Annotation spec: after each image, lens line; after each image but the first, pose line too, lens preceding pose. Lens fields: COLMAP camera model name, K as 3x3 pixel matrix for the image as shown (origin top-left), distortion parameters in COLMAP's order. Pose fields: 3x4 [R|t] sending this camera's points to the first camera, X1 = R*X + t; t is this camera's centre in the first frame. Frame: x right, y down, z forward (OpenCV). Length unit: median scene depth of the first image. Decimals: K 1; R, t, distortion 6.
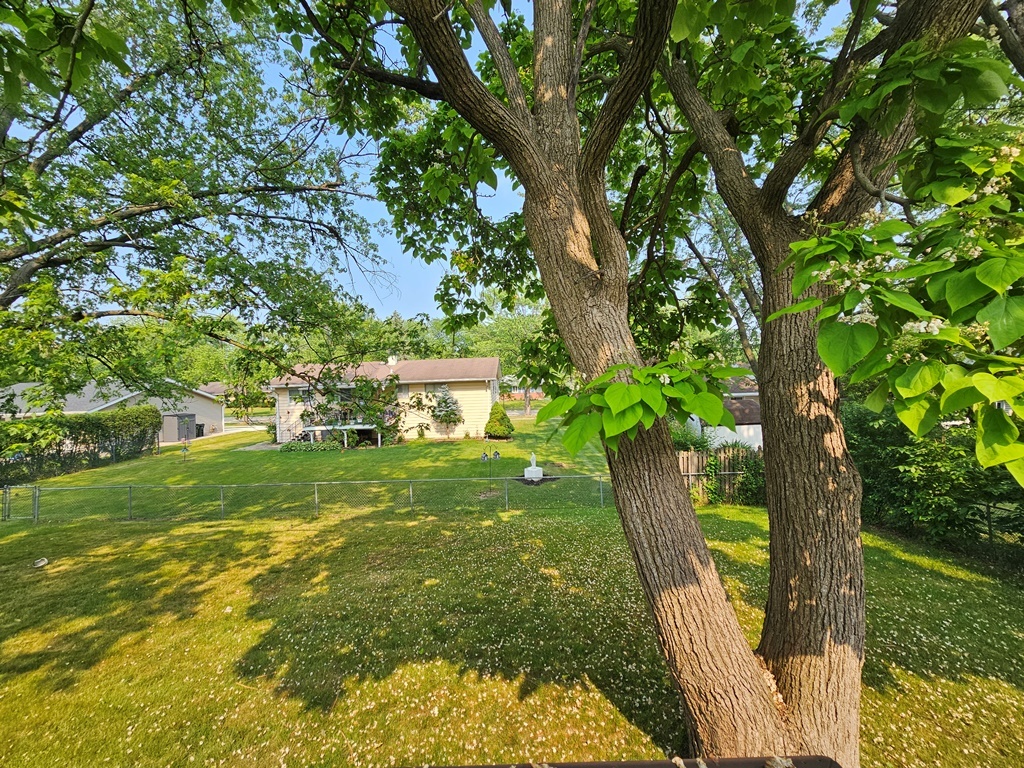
lens RADIAL K [[419.2, 0, 506.8], [0, 419.2, 381.9], [0, 0, 1]] dist [-0.004415, 0.002468]
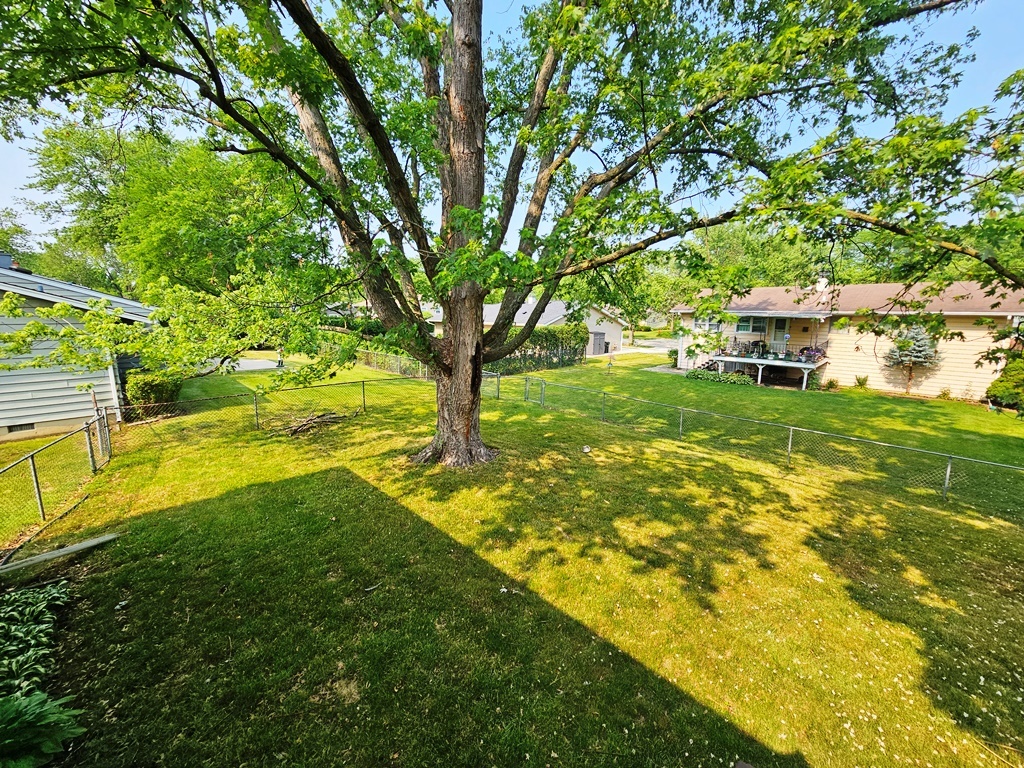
lens RADIAL K [[419.2, 0, 514.3], [0, 419.2, 382.7], [0, 0, 1]] dist [-0.004415, 0.002468]
pose [[0.707832, 0.160308, -0.687950, -0.301264], [-0.040290, 0.981485, 0.187253, 0.016844], [0.705231, -0.104826, 0.701185, 0.017779]]
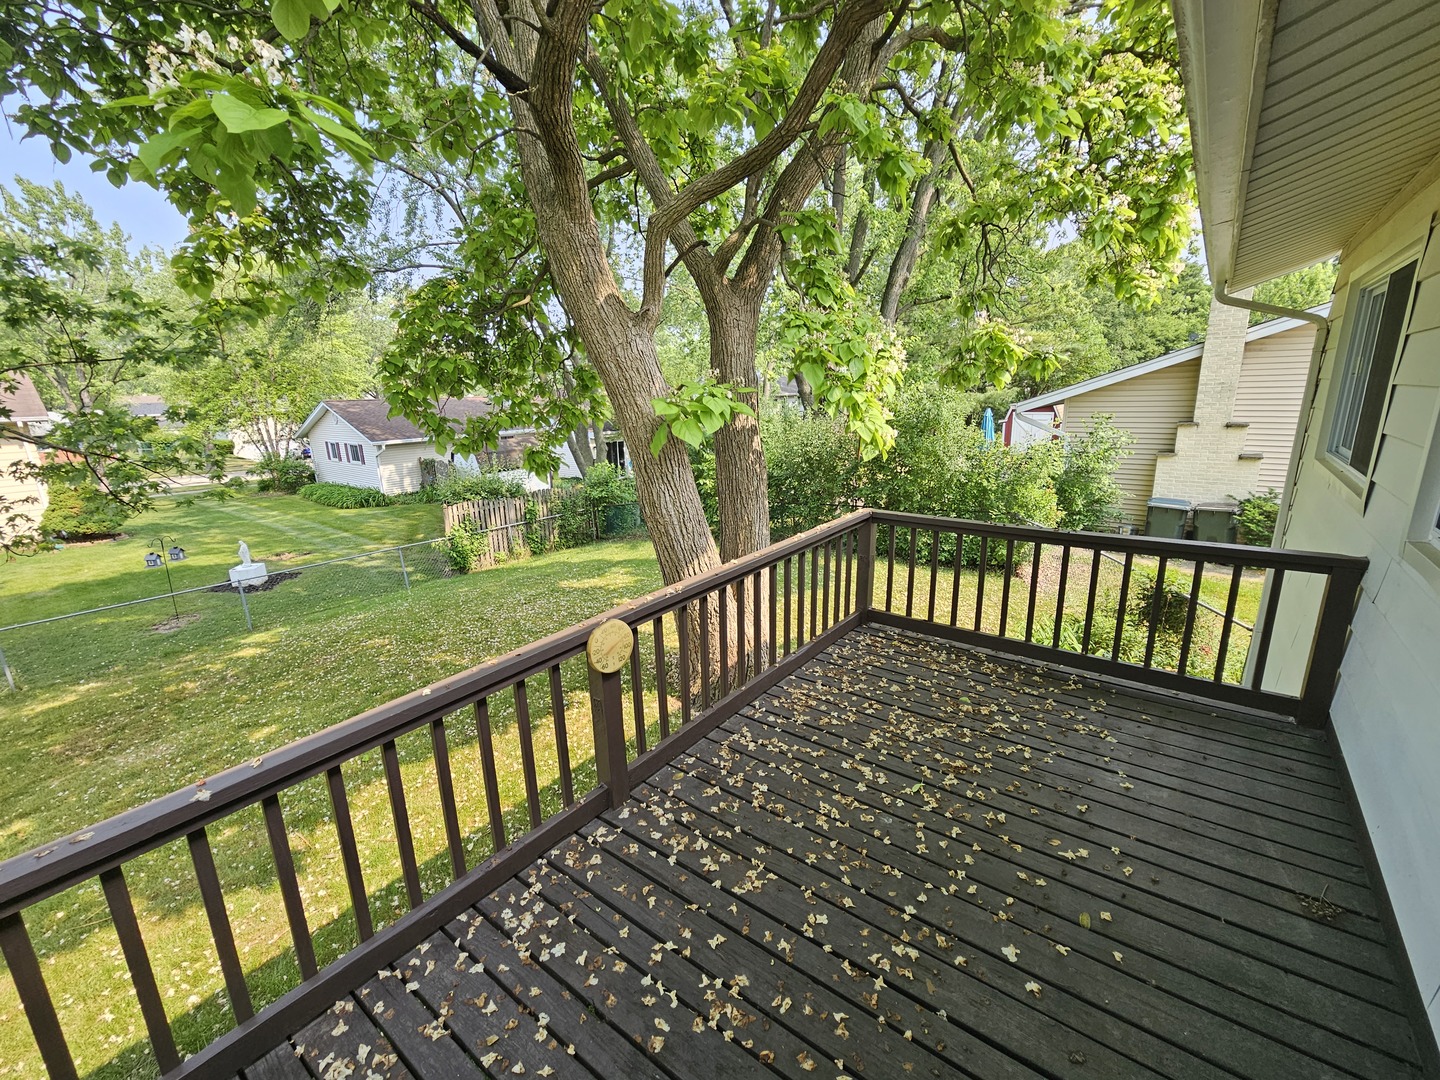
lens RADIAL K [[589.5, 0, 721.3], [0, 589.5, 537.7], [0, 0, 1]] dist [-0.004415, 0.002468]
pose [[0.609863, -0.172919, 0.773412, -0.236183], [0.019794, 0.978925, 0.203259, 0.010988], [-0.792259, -0.108651, 0.600433, -0.060893]]
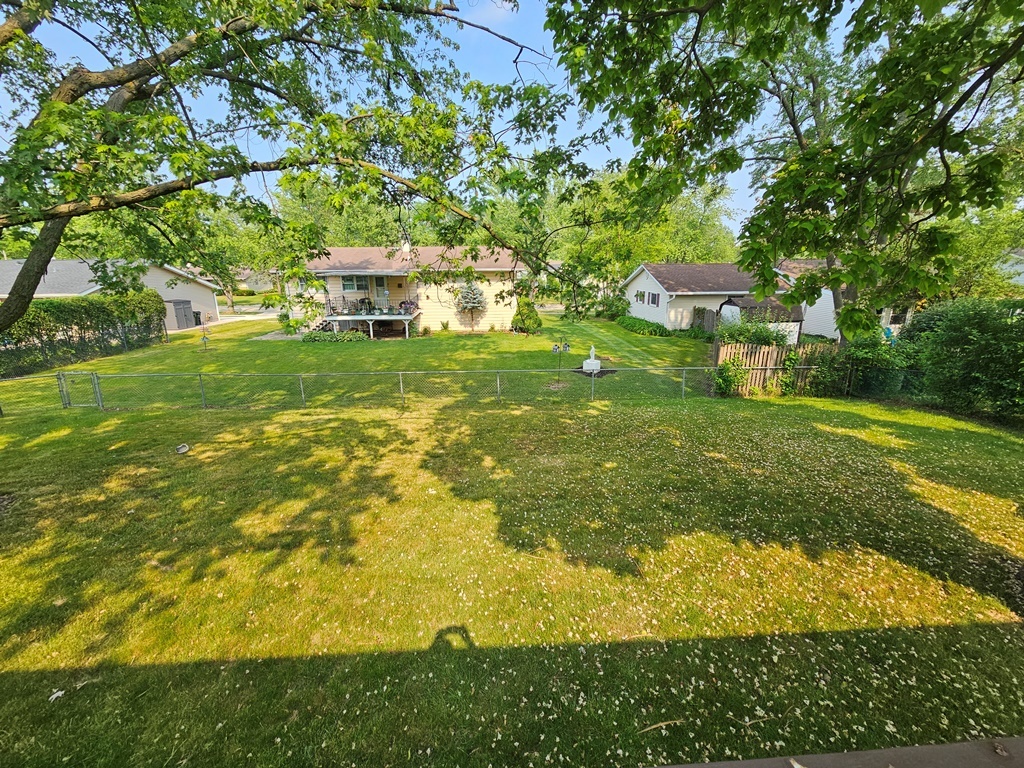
lens RADIAL K [[419.2, 0, 512.7], [0, 419.2, 383.0], [0, 0, 1]] dist [-0.004415, 0.002468]
pose [[0.997178, 0.008303, 0.074617, -0.284064], [-0.026536, 0.968694, 0.246837, 0.019254], [-0.070232, -0.248120, 0.966180, 0.039518]]
